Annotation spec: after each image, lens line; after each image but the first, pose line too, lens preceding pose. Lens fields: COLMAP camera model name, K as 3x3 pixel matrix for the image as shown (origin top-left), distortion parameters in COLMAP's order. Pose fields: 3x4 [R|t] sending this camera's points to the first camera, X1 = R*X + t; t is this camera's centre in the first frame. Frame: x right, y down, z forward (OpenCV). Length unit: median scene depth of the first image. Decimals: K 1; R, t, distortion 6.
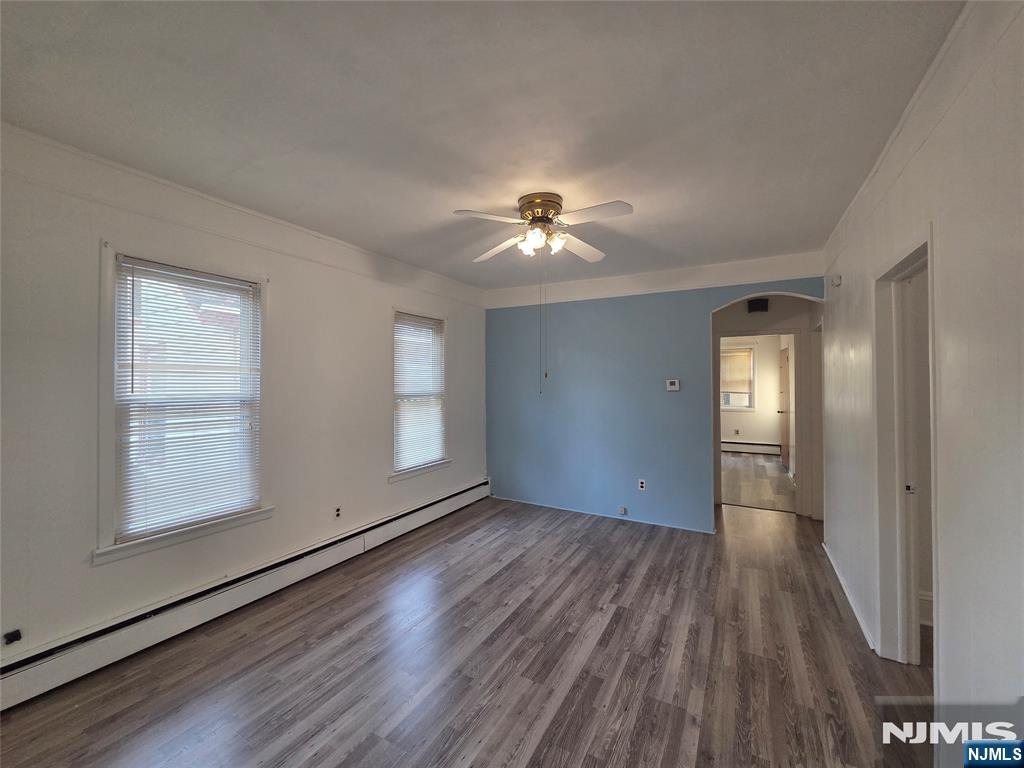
lens RADIAL K [[418.4, 0, 513.3], [0, 418.4, 382.5], [0, 0, 1]] dist [0.003488, -0.001169]
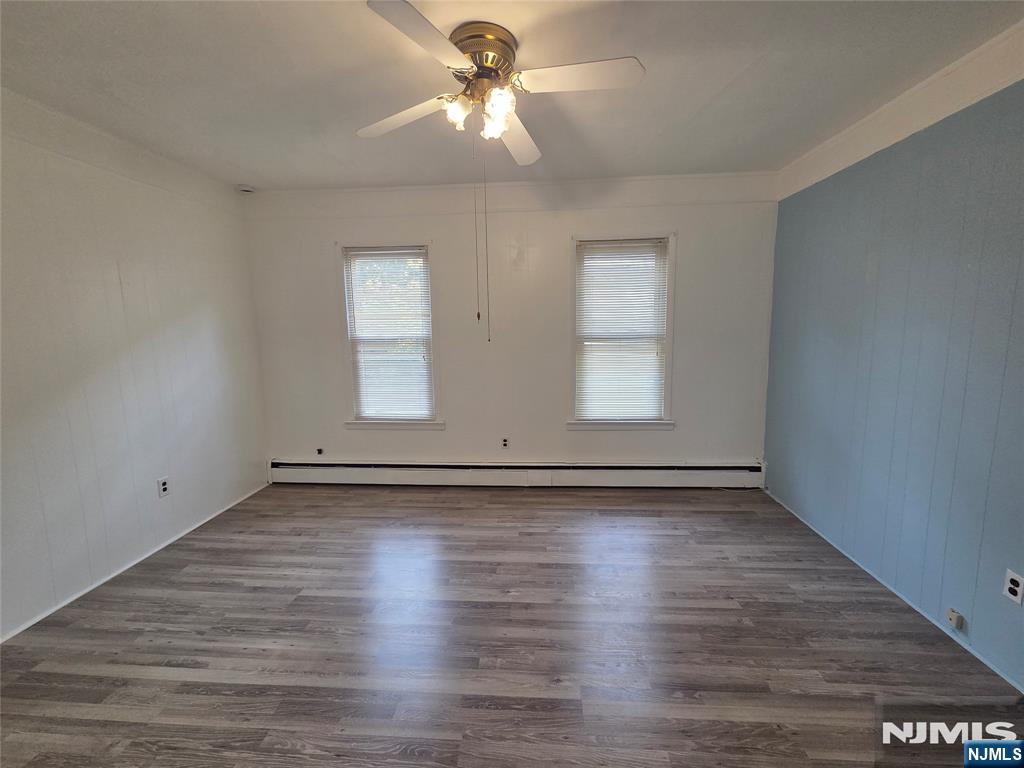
lens RADIAL K [[418.4, 0, 510.4], [0, 418.4, 381.3], [0, 0, 1]] dist [0.003488, -0.001169]
pose [[0.425205, 0.119169, -0.897218, 0.565184], [0.015184, 0.990216, 0.138717, -0.003729], [0.904970, -0.072606, 0.419235, 0.563215]]
